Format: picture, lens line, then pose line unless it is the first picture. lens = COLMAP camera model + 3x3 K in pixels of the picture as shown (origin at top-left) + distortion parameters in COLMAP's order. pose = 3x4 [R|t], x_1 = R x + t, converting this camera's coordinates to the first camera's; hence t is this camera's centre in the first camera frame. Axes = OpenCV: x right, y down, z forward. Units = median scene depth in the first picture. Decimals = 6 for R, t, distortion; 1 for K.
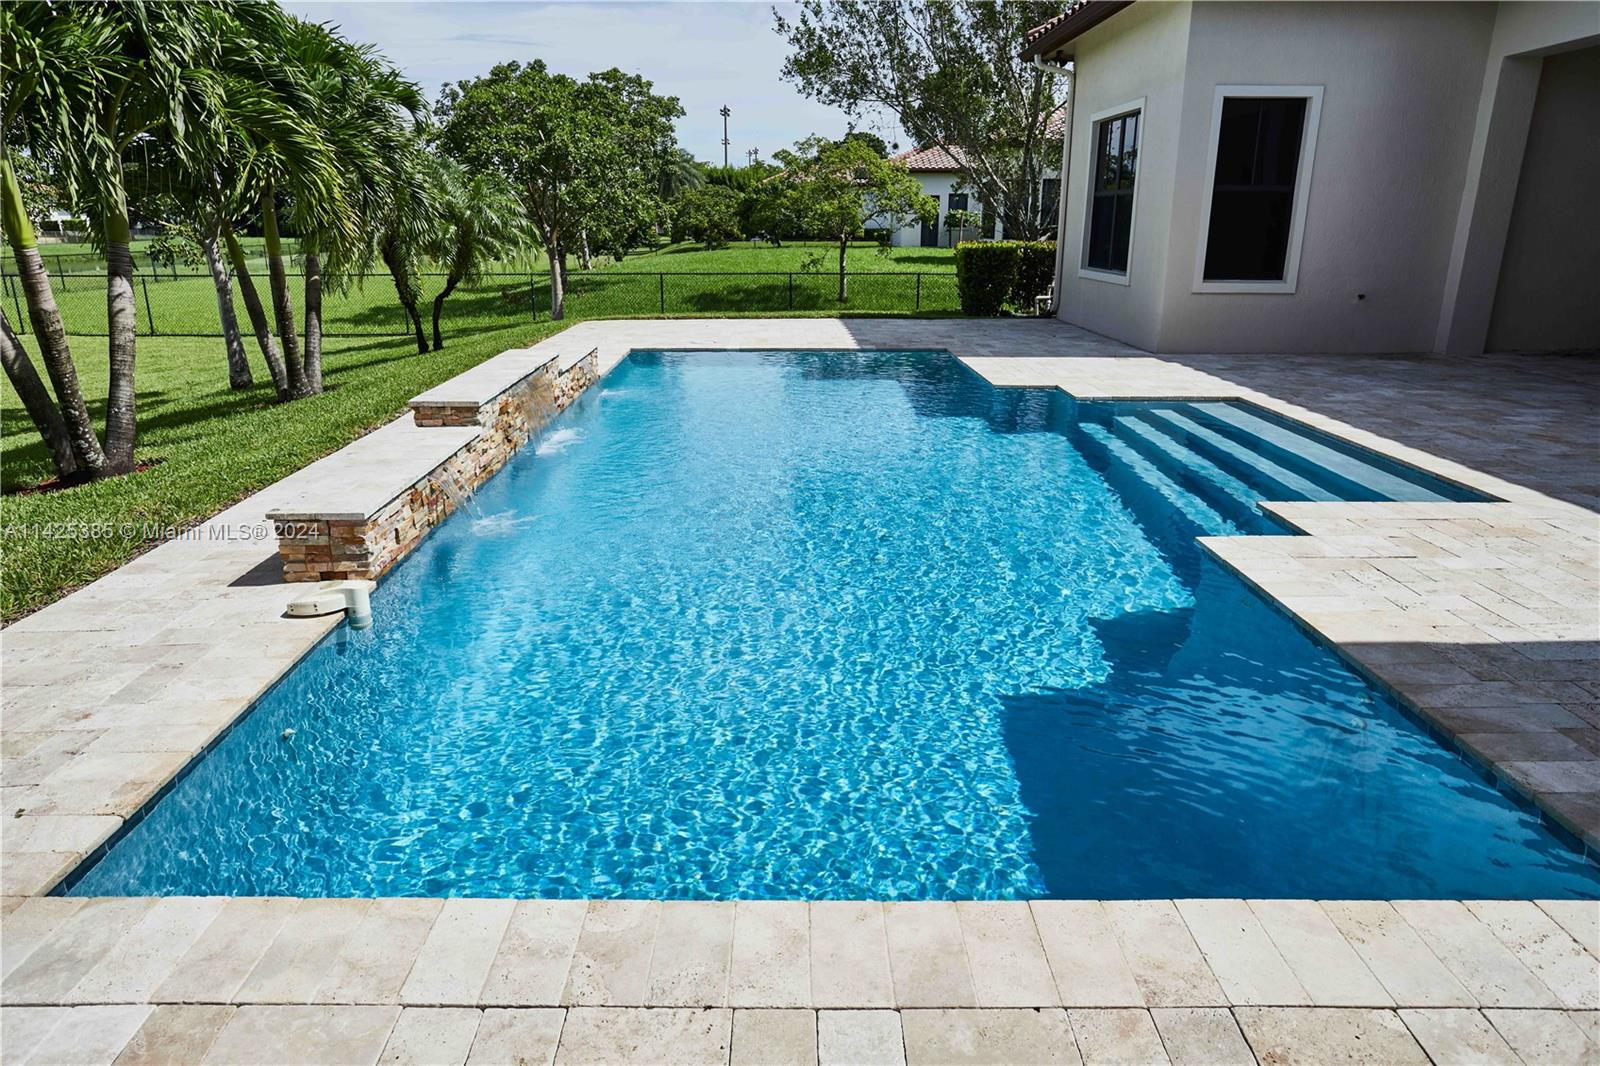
lens RADIAL K [[997.7, 0, 796.8], [0, 997.7, 534.8], [0, 0, 1]] dist [-0.023621, -0.000337]
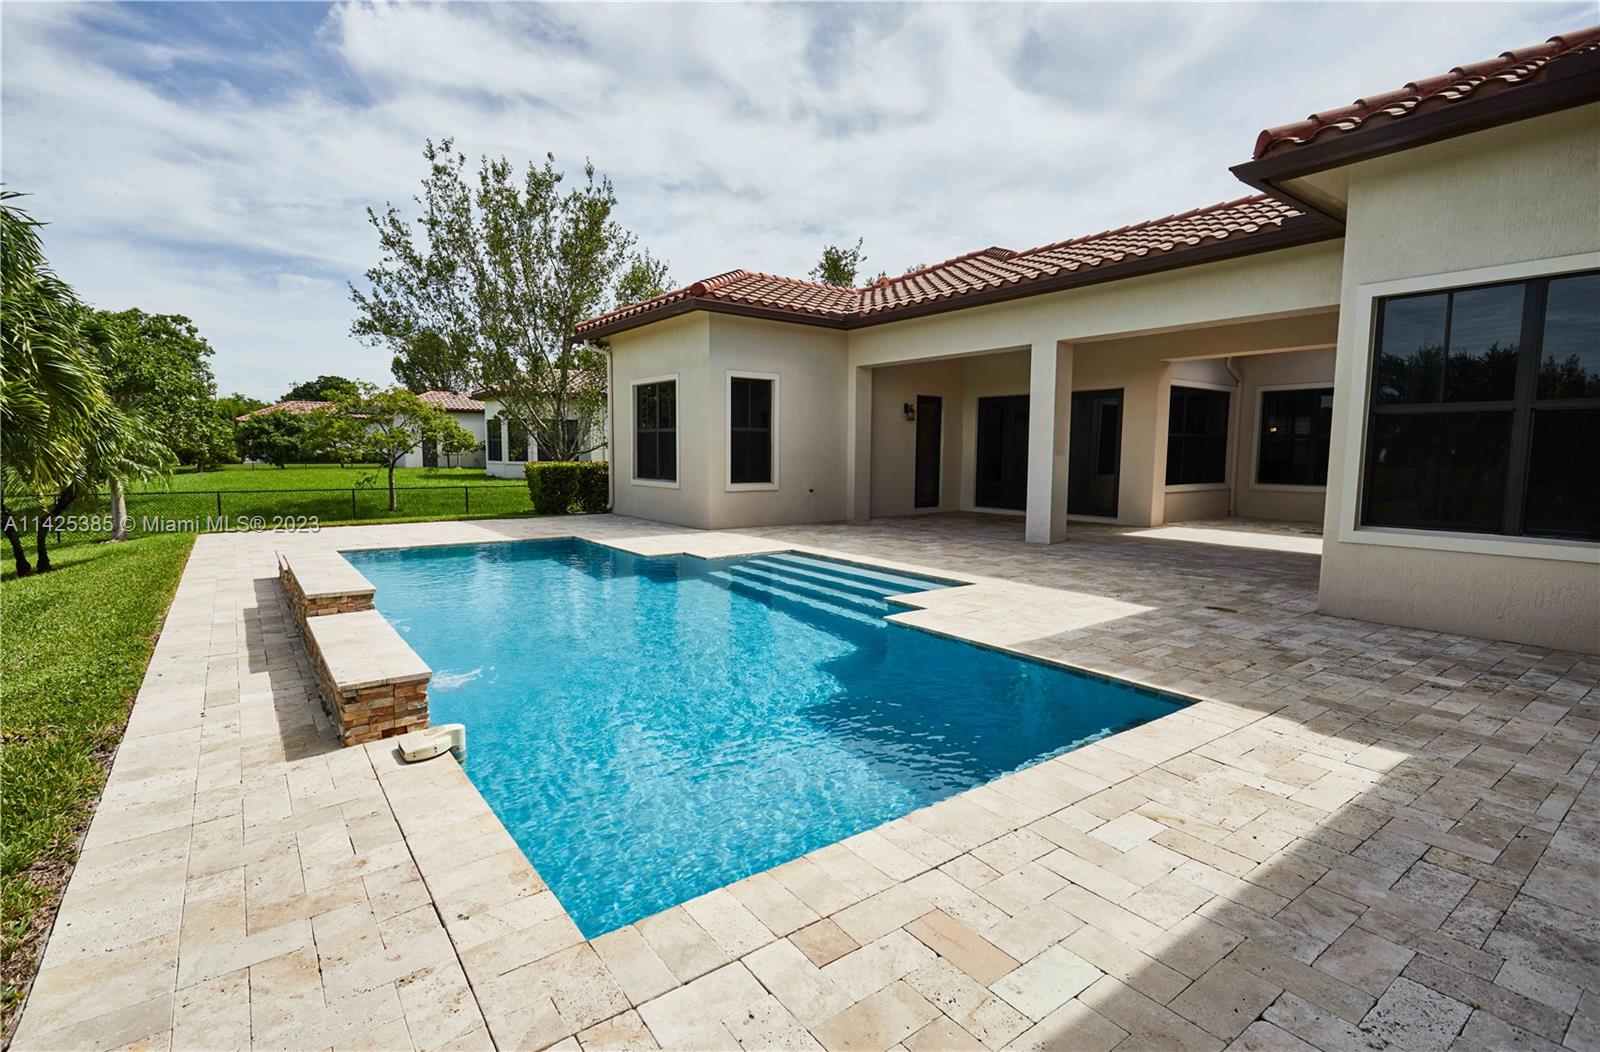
lens RADIAL K [[746.1, 0, 800.0], [0, 746.1, 526.0], [0, 0, 1]] dist [0.008894, -0.005961]
pose [[0.805137, -0.053017, 0.590715, -0.219888], [0.170917, 0.974483, -0.145498, 0.005583], [-0.567928, 0.218109, 0.793654, -0.011693]]
